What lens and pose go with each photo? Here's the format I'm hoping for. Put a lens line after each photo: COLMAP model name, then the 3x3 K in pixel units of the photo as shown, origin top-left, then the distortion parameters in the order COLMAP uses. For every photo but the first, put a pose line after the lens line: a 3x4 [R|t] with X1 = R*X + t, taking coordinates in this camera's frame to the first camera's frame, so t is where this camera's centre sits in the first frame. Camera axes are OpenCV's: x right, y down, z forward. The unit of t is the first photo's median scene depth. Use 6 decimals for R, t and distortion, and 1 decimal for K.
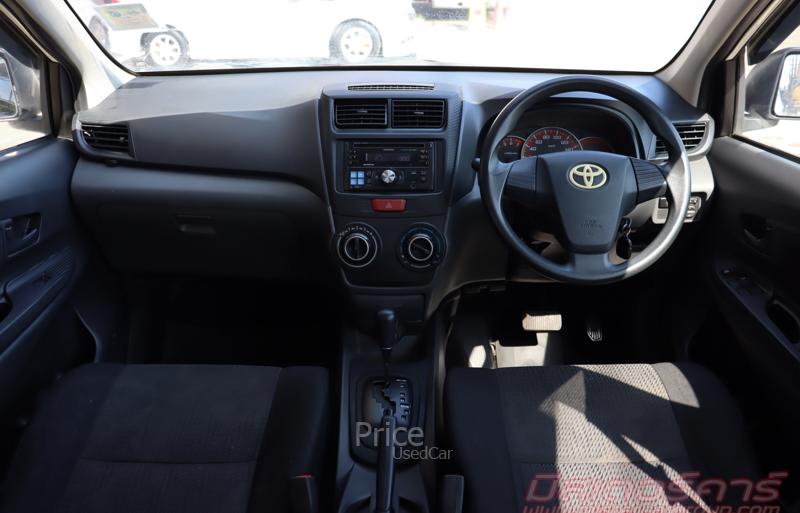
lens RADIAL K [[686.6, 0, 400.8], [0, 686.6, 268.0], [0, 0, 1]] dist [-0.201838, 0.166424]
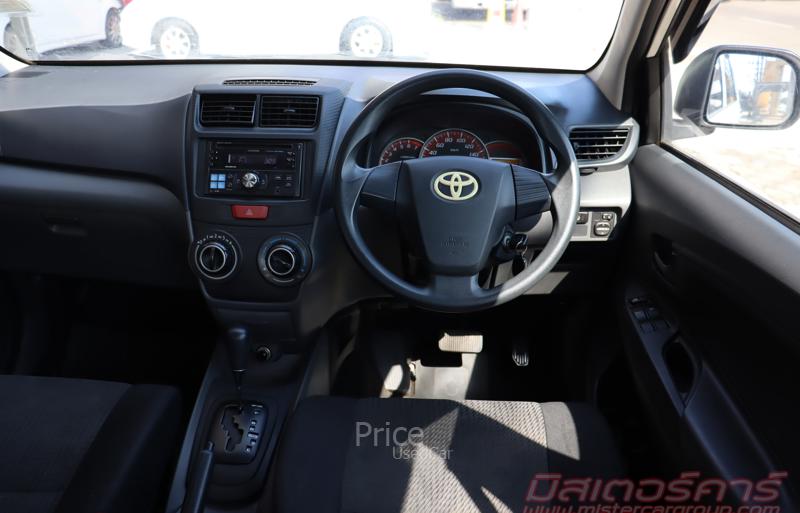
lens RADIAL K [[686.6, 0, 400.8], [0, 686.6, 268.0], [0, 0, 1]] dist [-0.201838, 0.166424]
pose [[0.998808, 0.036603, -0.032304, 0.209984], [-0.036603, 0.999330, 0.000611, -0.025414], [0.032305, 0.000573, 0.999478, 0.108743]]
